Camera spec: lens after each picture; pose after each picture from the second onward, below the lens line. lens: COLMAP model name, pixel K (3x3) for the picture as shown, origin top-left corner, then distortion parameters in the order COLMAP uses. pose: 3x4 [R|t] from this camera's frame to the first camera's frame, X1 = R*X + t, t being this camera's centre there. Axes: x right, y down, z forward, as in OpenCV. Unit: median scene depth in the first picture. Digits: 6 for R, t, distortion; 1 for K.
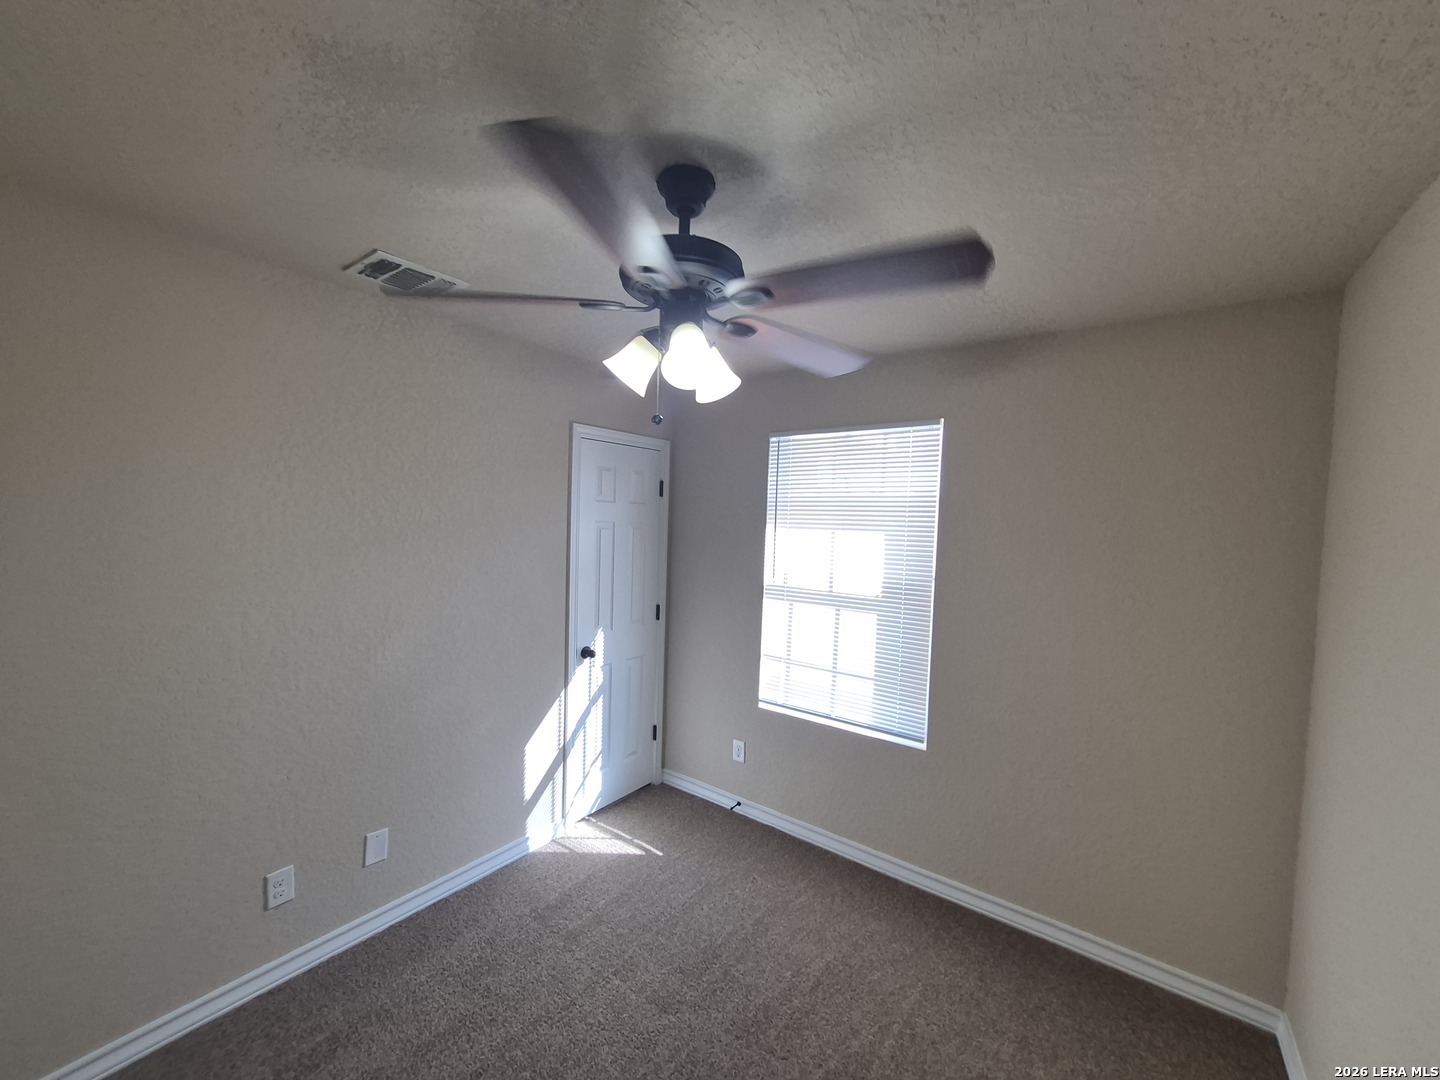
lens RADIAL K [[566.0, 0, 718.8], [0, 566.0, 546.6], [0, 0, 1]] dist [0.002118, 0.000154]
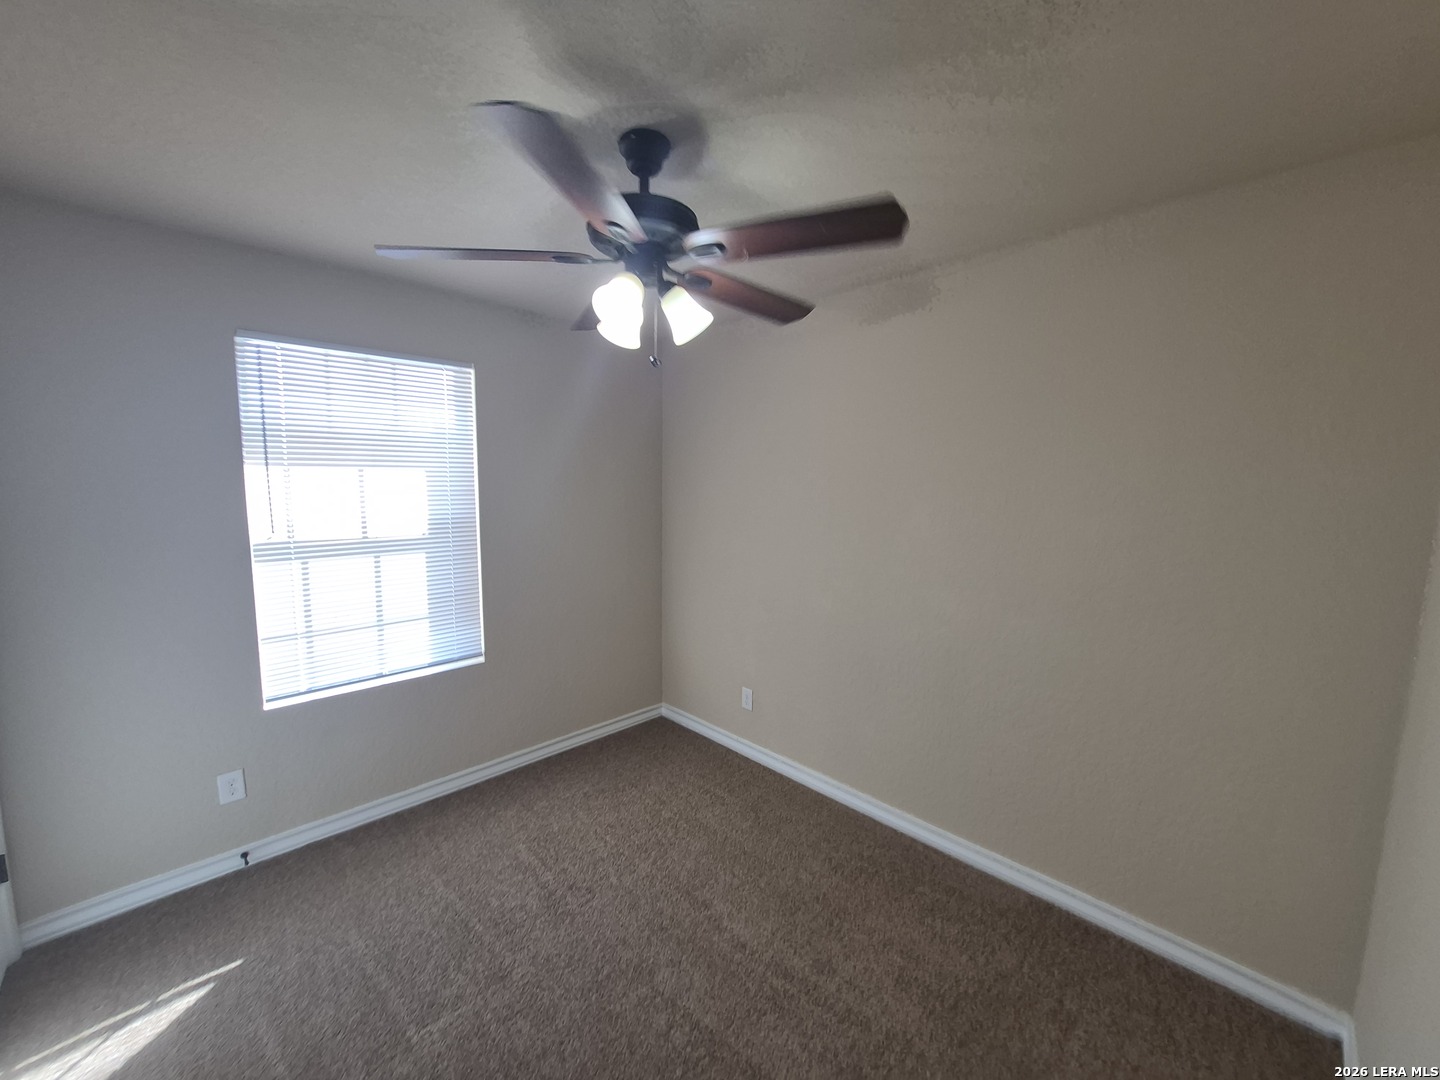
lens RADIAL K [[566.0, 0, 718.8], [0, 566.0, 546.6], [0, 0, 1]] dist [0.002118, 0.000154]
pose [[0.142287, -0.149406, 0.978485, -0.580471], [0.033644, 0.988701, 0.146074, -0.016825], [-0.989254, 0.012136, 0.145706, 0.329763]]
